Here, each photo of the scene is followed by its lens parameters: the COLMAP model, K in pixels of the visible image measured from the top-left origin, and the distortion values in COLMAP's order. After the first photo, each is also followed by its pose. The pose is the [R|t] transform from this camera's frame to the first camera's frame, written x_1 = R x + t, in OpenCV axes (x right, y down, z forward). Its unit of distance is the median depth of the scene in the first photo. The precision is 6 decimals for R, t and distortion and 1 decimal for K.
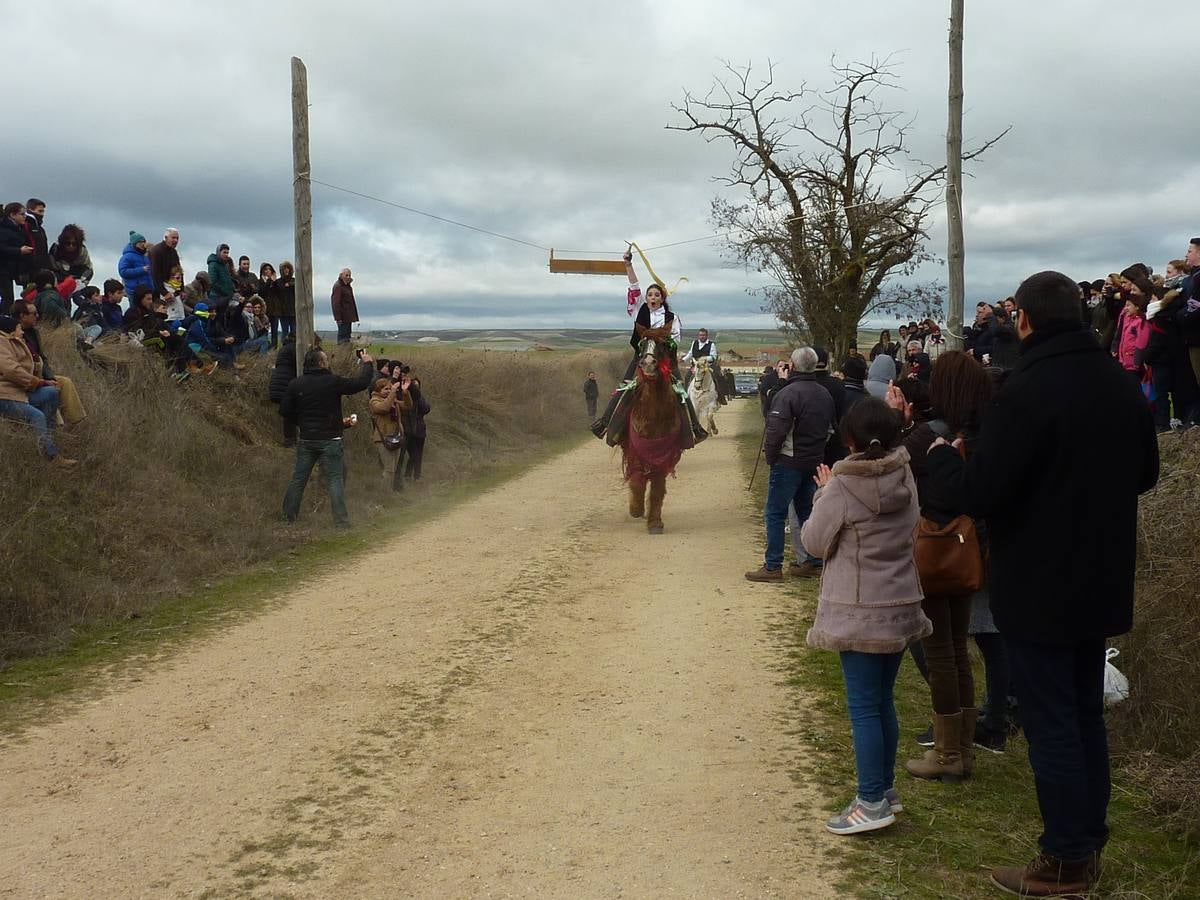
lens RADIAL K [[1379.6, 0, 600.0], [0, 1379.6, 450.0], [0, 0, 1]] dist [0.002348, -0.111310]
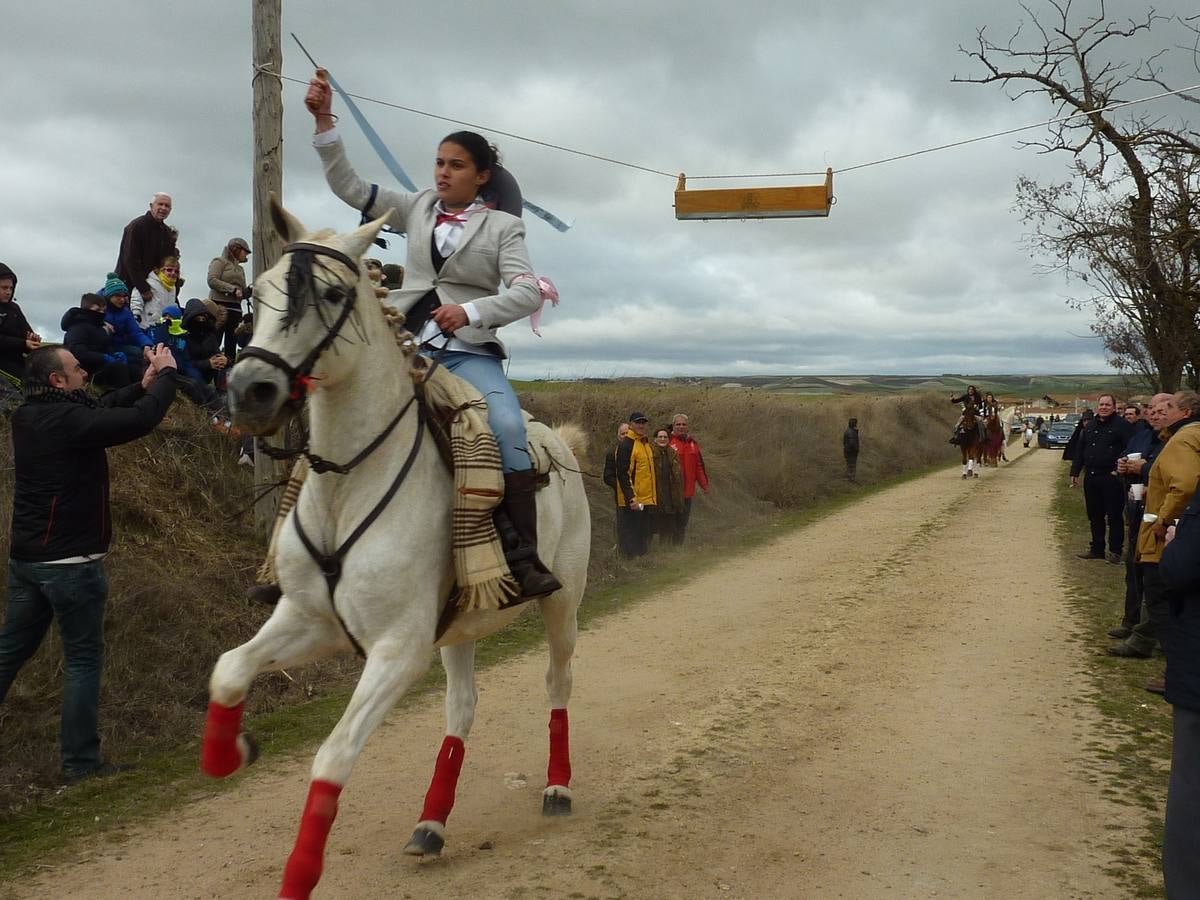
lens RADIAL K [[1352.2, 0, 600.0], [0, 1352.2, 450.0], [0, 0, 1]] dist [-0.024950, -0.022439]
pose [[0.974771, 0.008513, -0.223045, 0.037304], [-0.015885, 0.999384, -0.031278, -0.019813], [0.222642, 0.034032, 0.974306, 0.382302]]
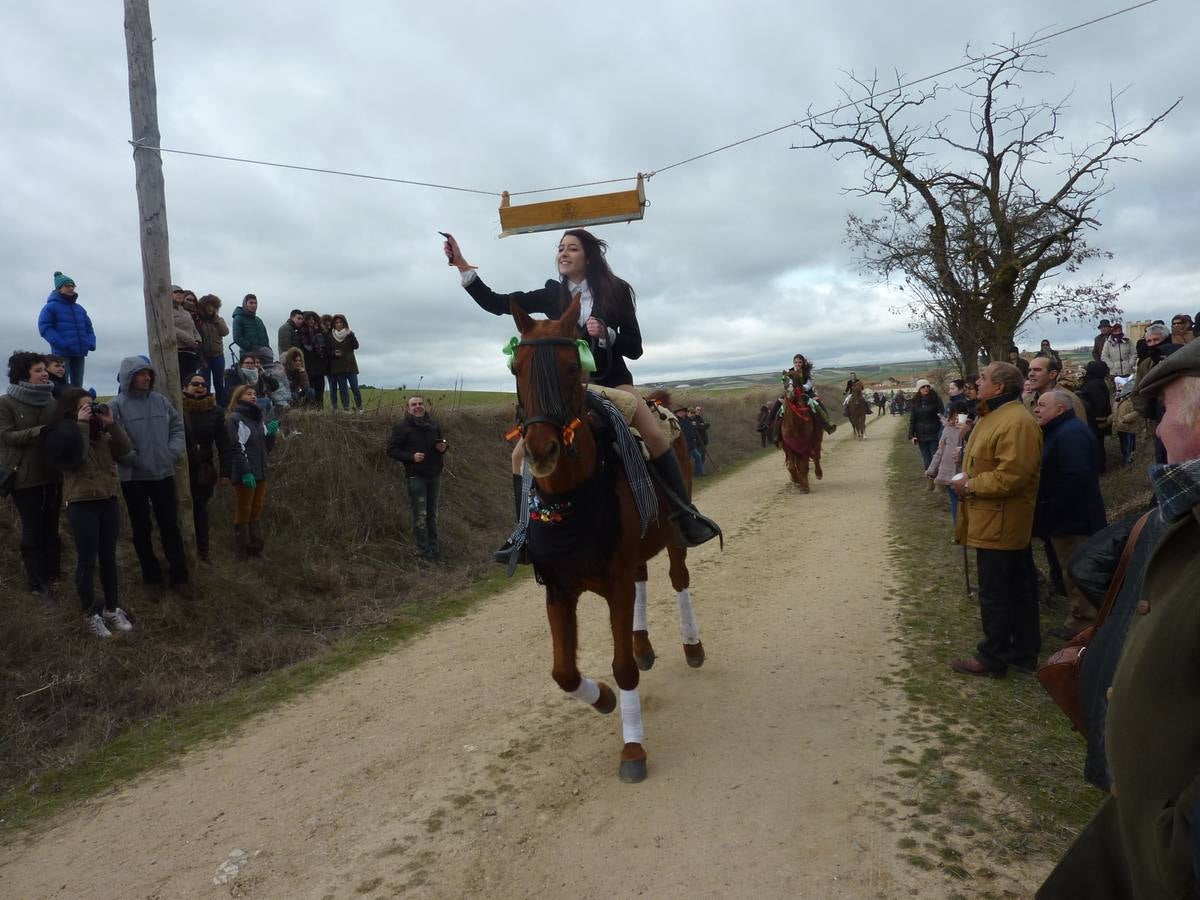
lens RADIAL K [[890.7, 0, 600.2], [0, 890.7, 452.4], [0, 0, 1]] dist [-0.040398, -0.000571]
pose [[0.972287, -0.060629, -0.225793, 0.062677], [0.059492, 0.998159, -0.011843, -0.028598], [0.226095, -0.001918, 0.974103, 0.504707]]
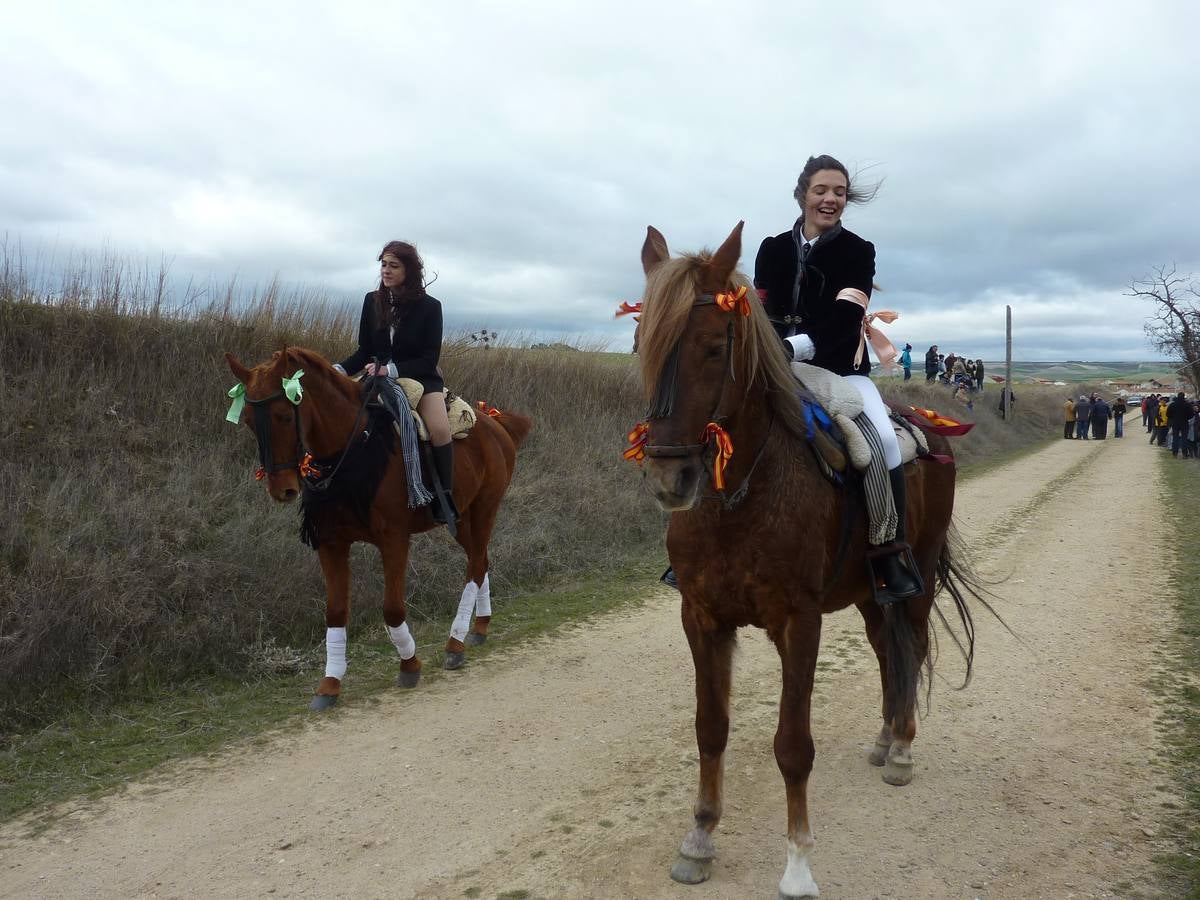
lens RADIAL K [[1074.5, 0, 600.0], [0, 1074.5, 450.0], [0, 0, 1]] dist [-0.005335, -0.015063]
pose [[0.928546, 0.022672, -0.370524, -0.132064], [-0.024388, 0.999703, 0.000054, 0.066568], [0.370415, 0.008986, 0.928823, -1.384070]]
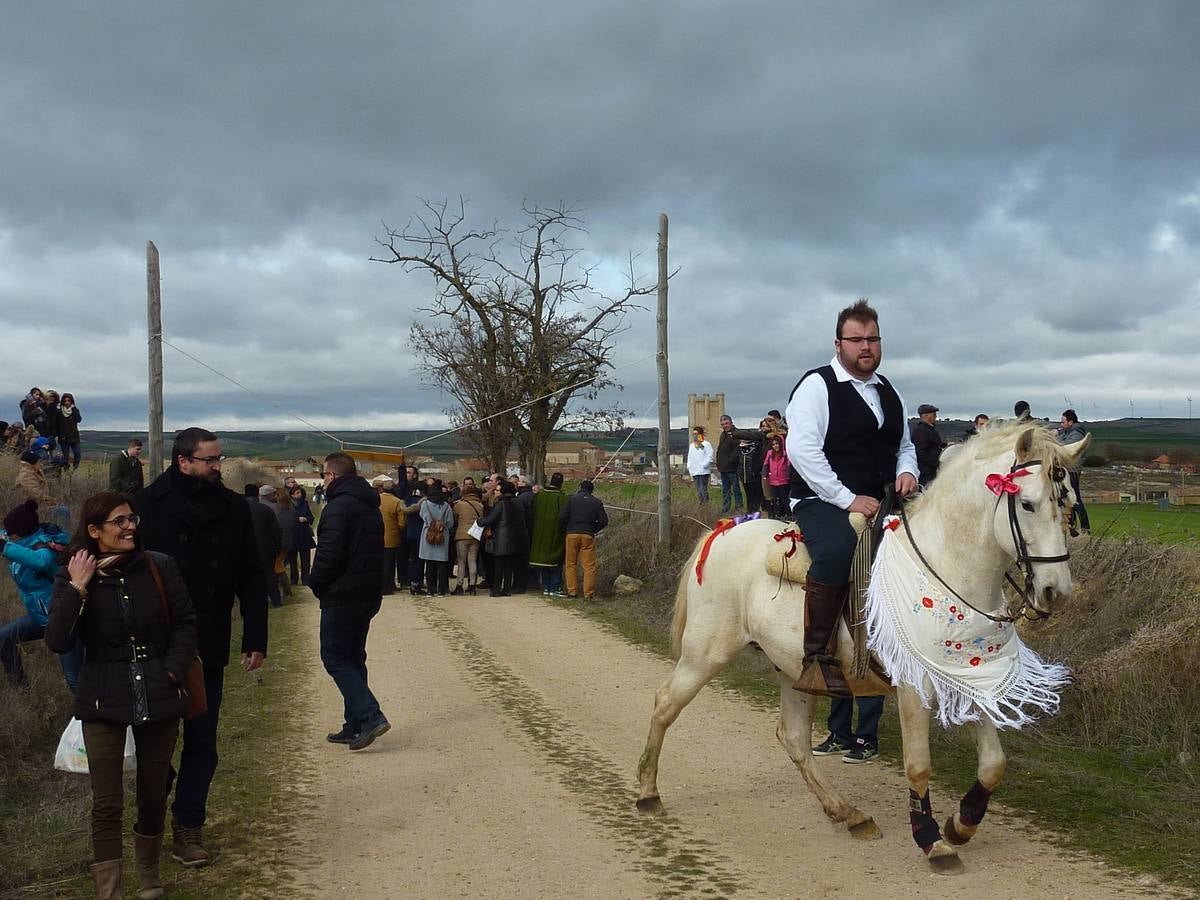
lens RADIAL K [[1802.9, 0, 600.0], [0, 1802.9, 450.0], [0, 0, 1]] dist [0.007074, -0.013718]
pose [[0.965366, -0.003175, 0.260882, -0.200886], [0.022879, 0.997104, -0.072528, 0.024045], [-0.259896, 0.075984, 0.962642, -0.519809]]
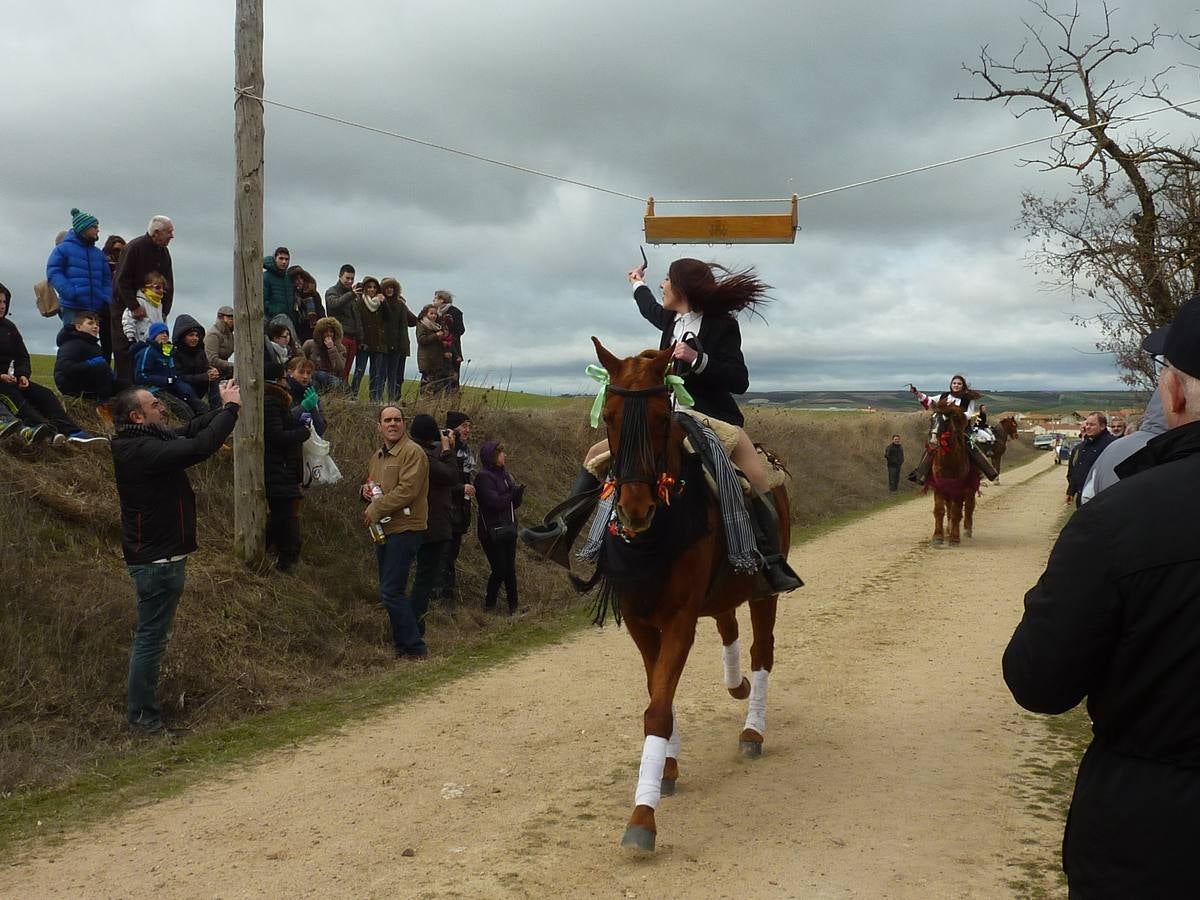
lens RADIAL K [[1352.2, 0, 600.0], [0, 1352.2, 450.0], [0, 0, 1]] dist [-0.024950, -0.022439]
pose [[0.969859, 0.009166, -0.243495, 0.056429], [-0.019973, 0.998920, -0.041951, -0.020469], [0.242848, 0.045550, 0.968994, 0.380625]]
